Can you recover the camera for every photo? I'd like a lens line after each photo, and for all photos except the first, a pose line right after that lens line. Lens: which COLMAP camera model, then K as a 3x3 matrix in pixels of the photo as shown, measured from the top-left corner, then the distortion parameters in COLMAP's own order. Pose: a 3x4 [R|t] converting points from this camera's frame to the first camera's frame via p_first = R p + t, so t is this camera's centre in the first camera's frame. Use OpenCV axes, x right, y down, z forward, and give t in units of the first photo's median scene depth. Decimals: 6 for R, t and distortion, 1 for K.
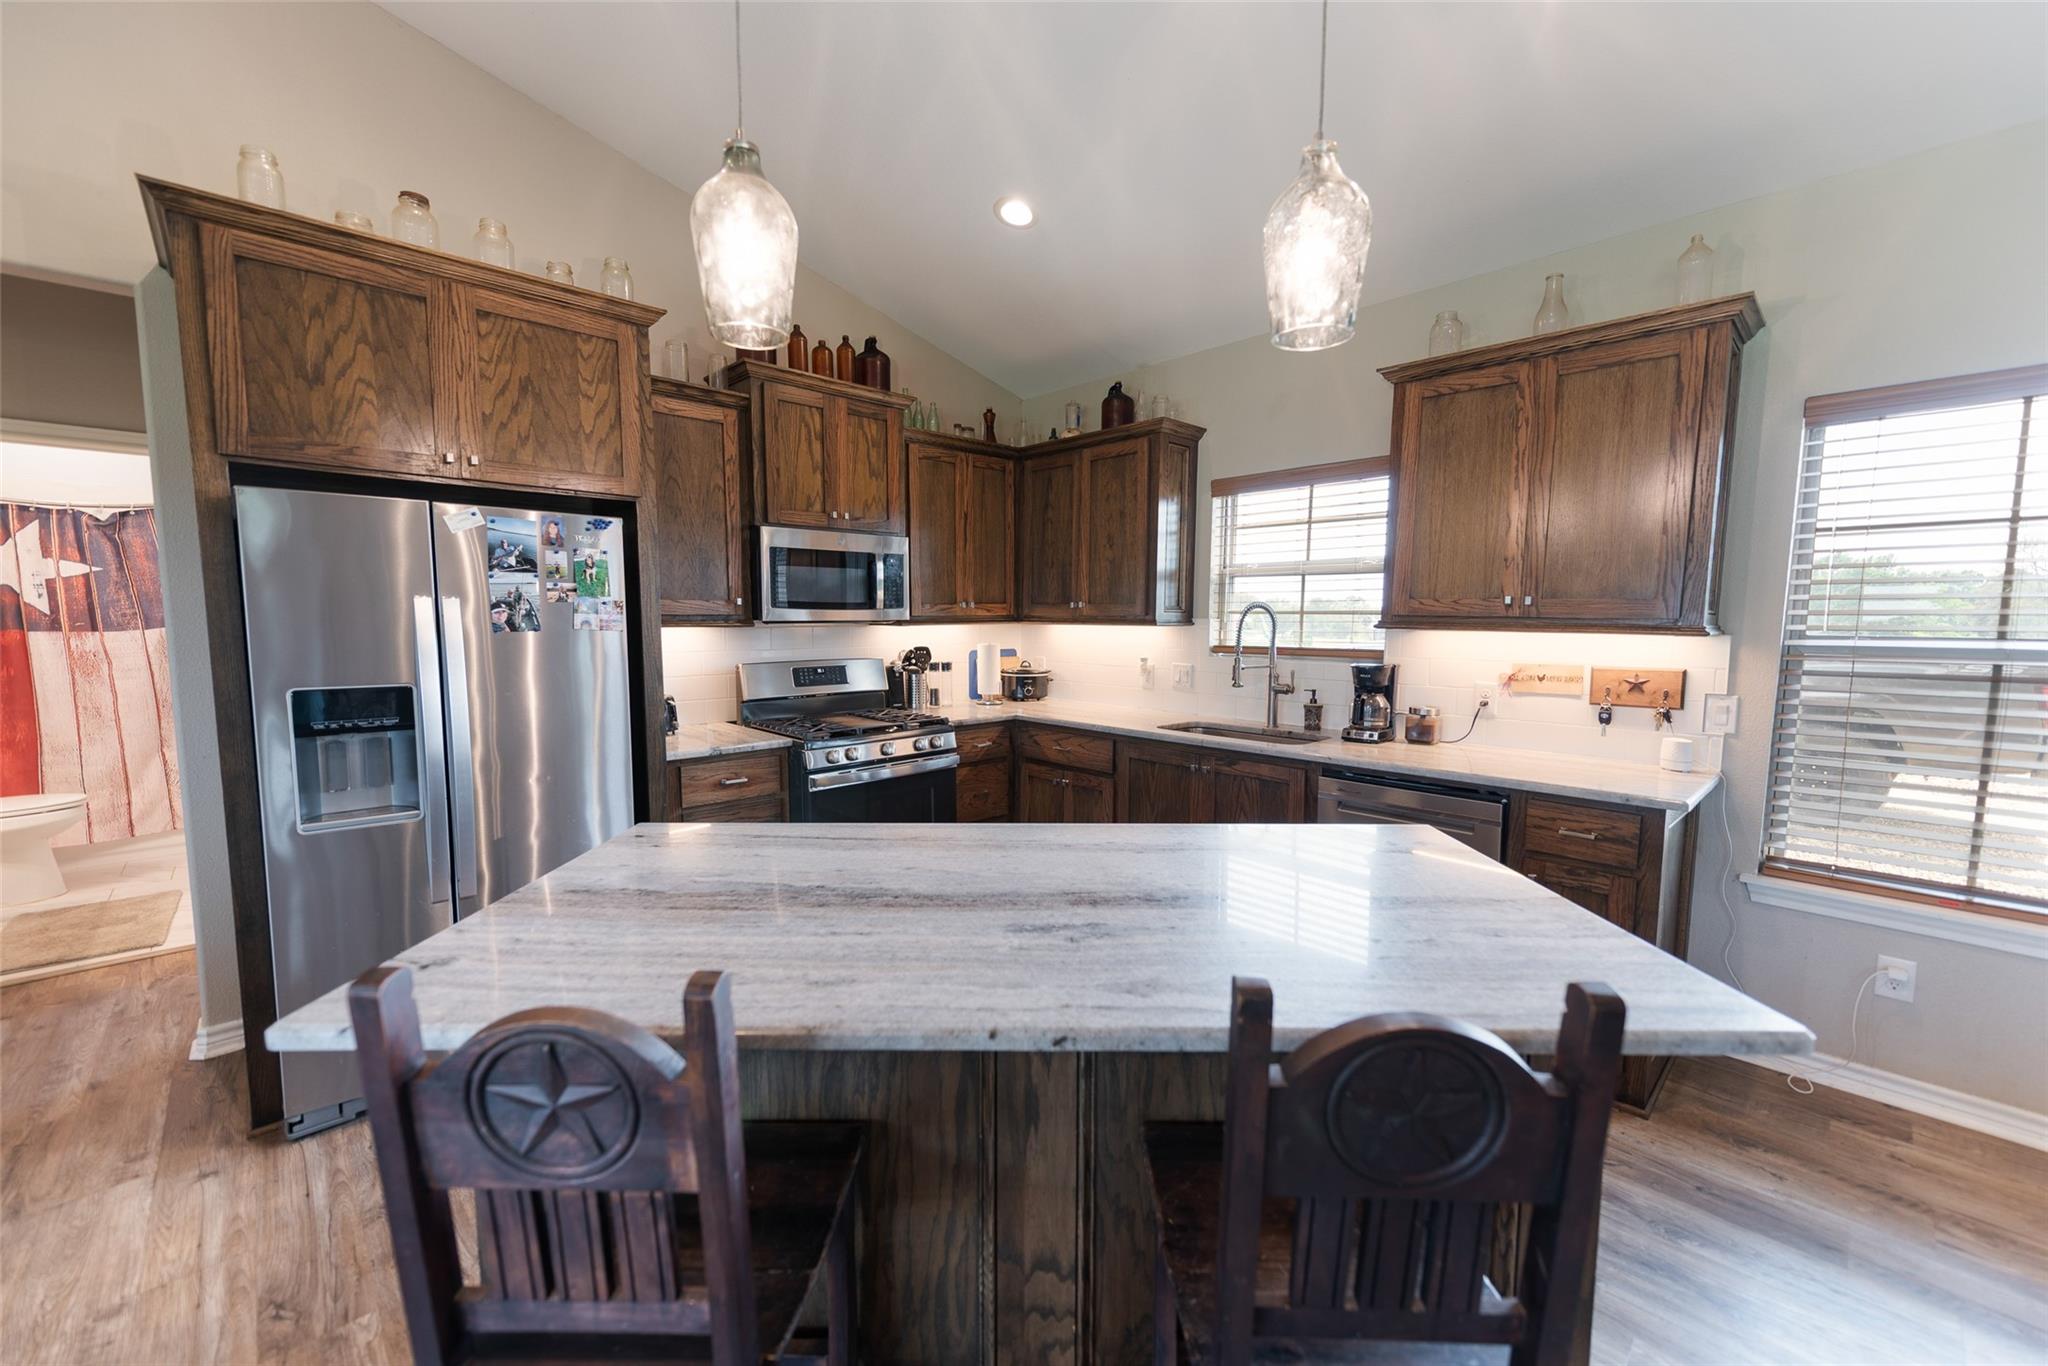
lens RADIAL K [[793.6, 0, 1022.0], [0, 793.6, 688.3], [0, 0, 1]] dist [0.001443, 0.000103]
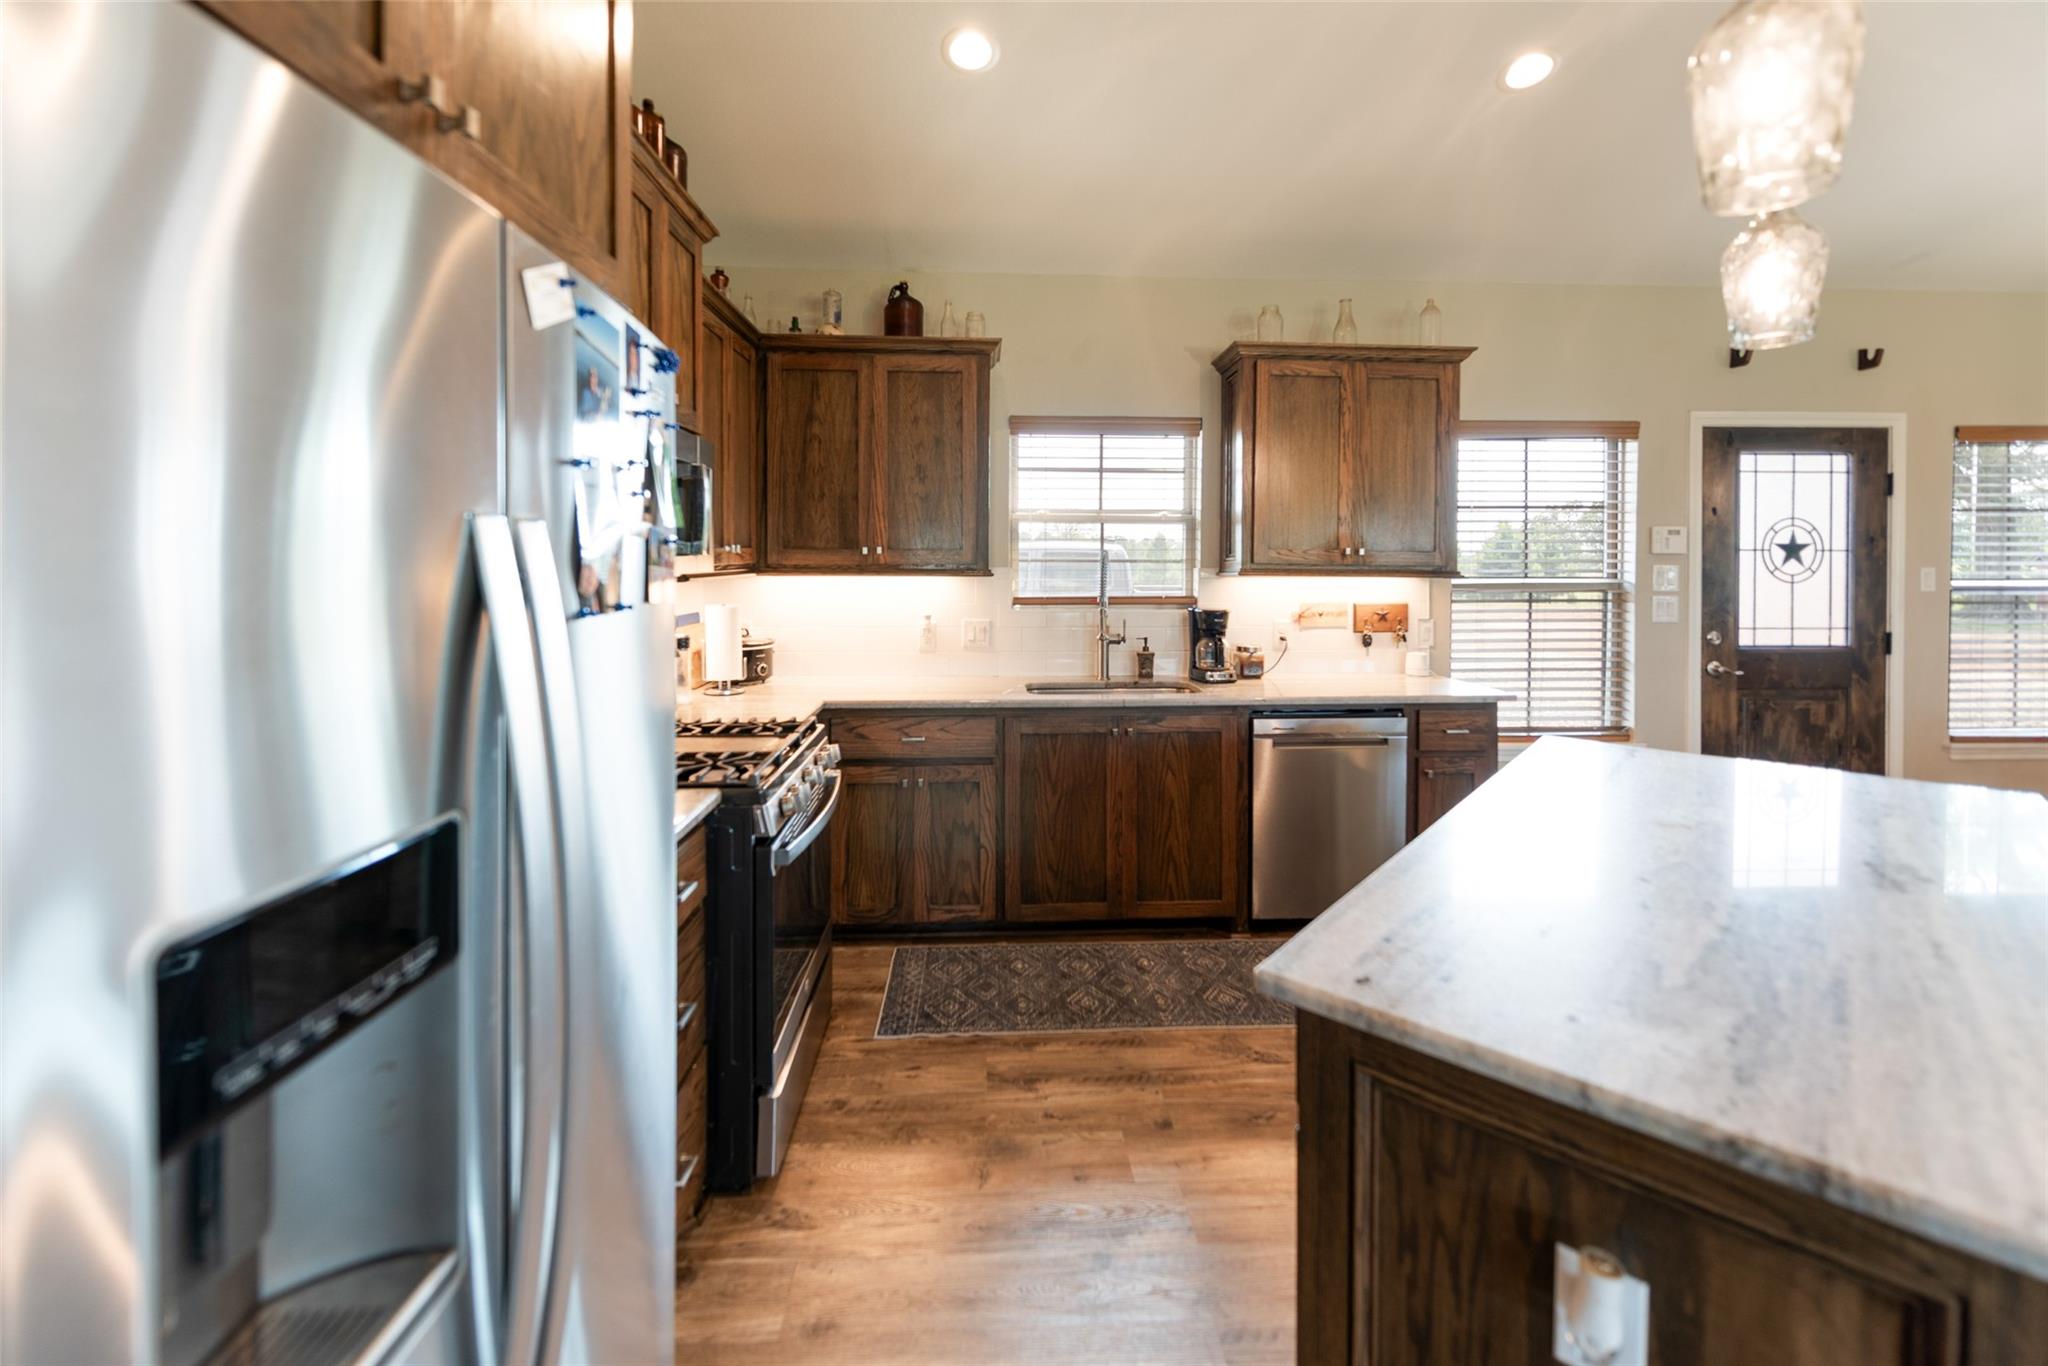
lens RADIAL K [[849.8, 0, 1033.5], [0, 849.8, 576.1], [0, 0, 1]] dist [0.012920, -0.000032]
pose [[0.644454, -0.011512, 0.764556, -0.610859], [0.071876, 0.996371, -0.045583, -0.041188], [-0.761257, 0.084329, 0.642943, 0.458991]]
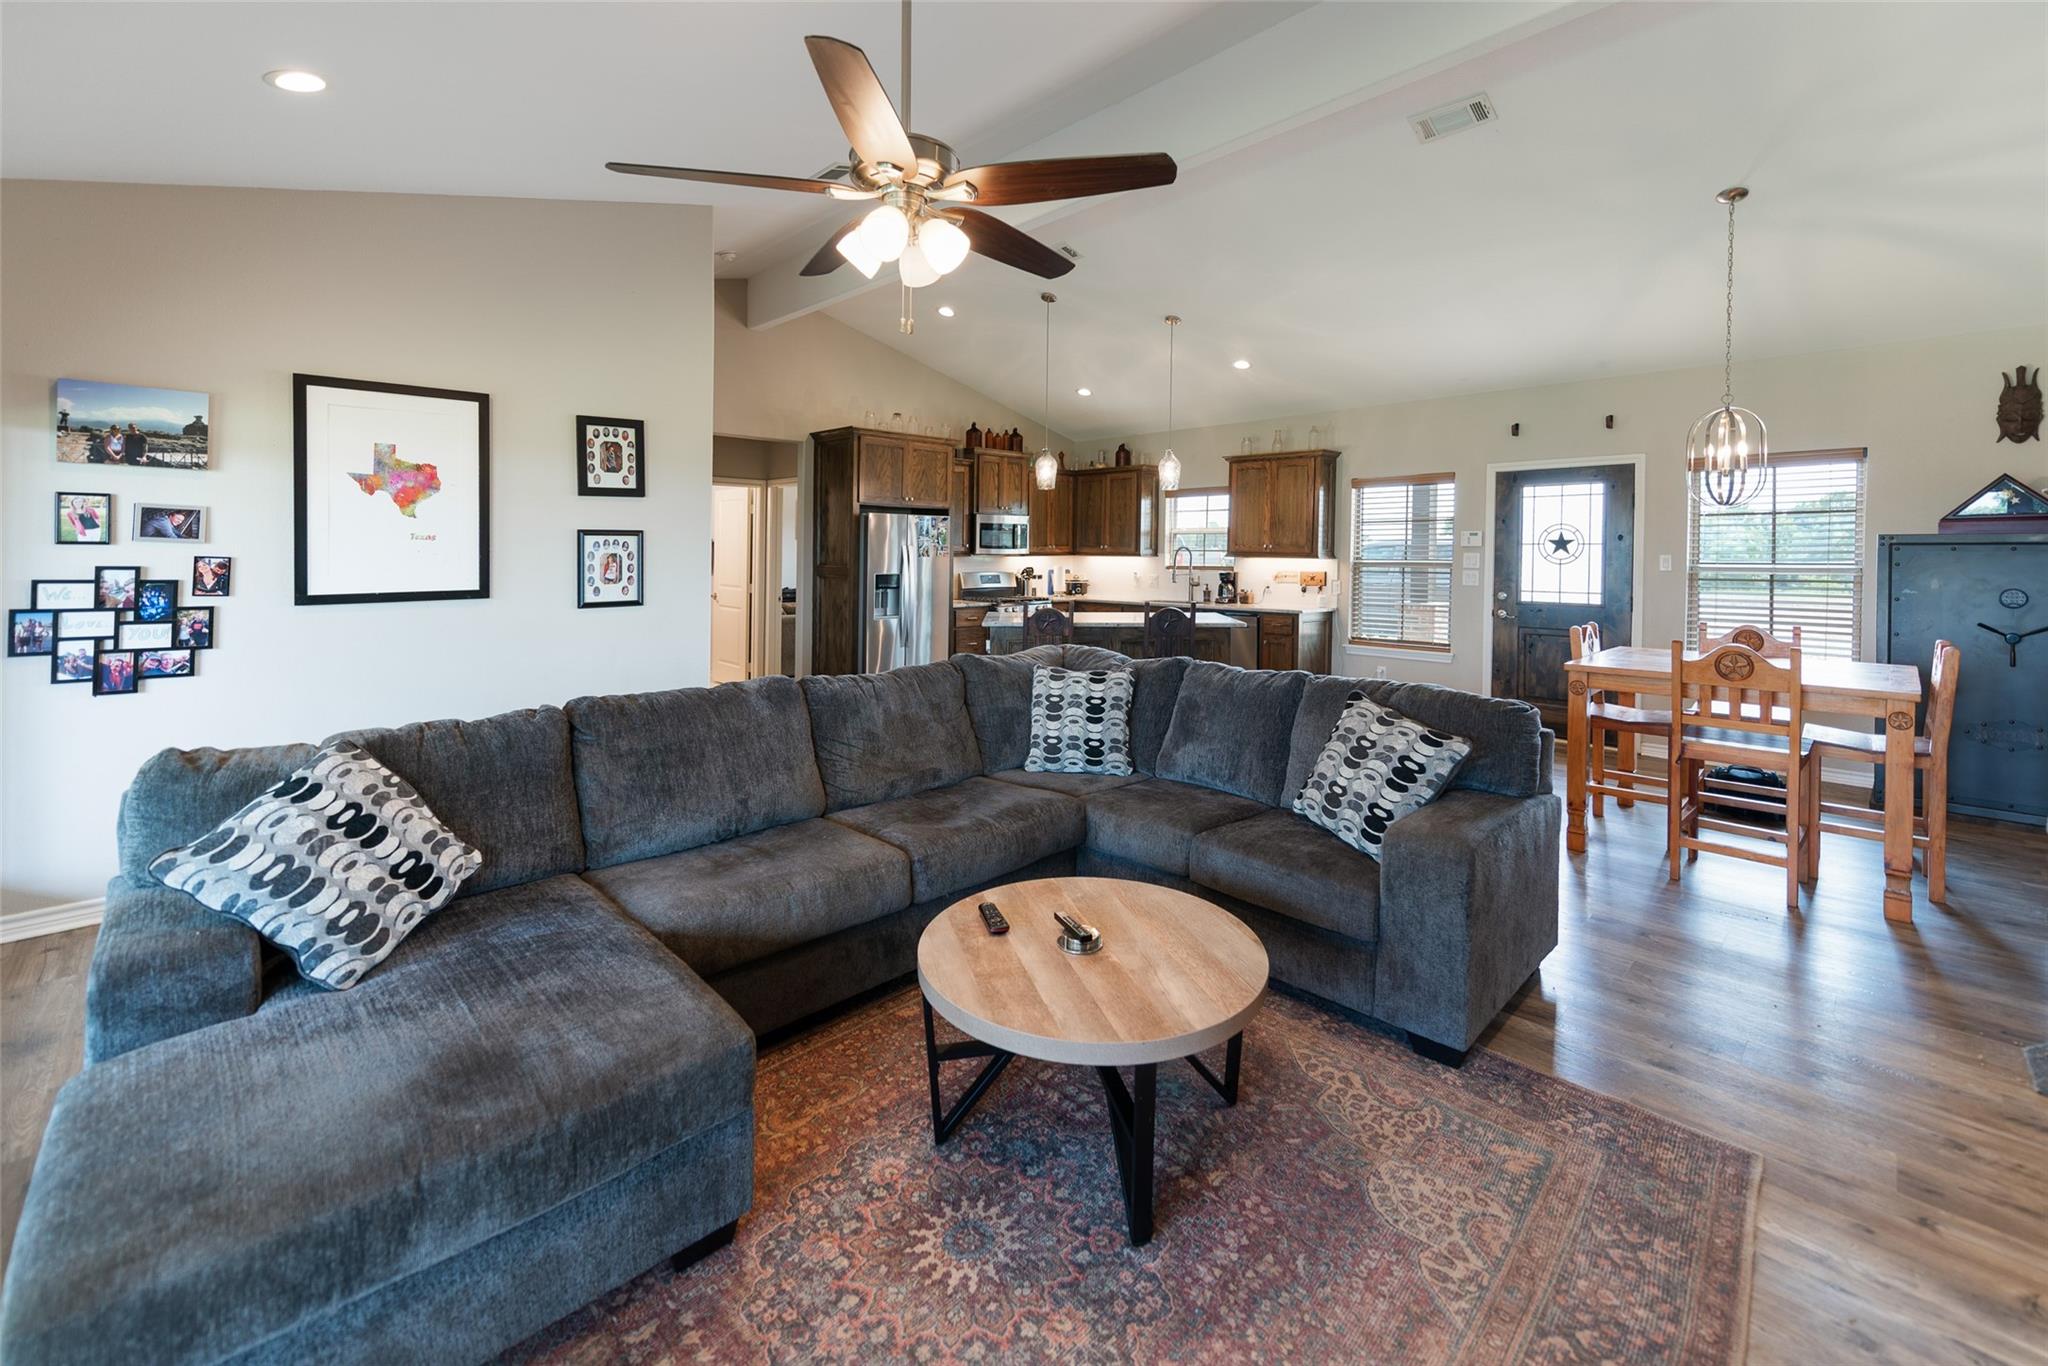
lens RADIAL K [[830.0, 0, 1024.0], [0, 830.0, 683.0], [0, 0, 1]] dist [-0.000168, -0.000038]
pose [[0.999971, -0.000212, 0.007589, -0.219305], [-0.000274, 0.997955, 0.063916, 0.159690], [-0.007587, -0.063916, 0.997926, -1.691869]]
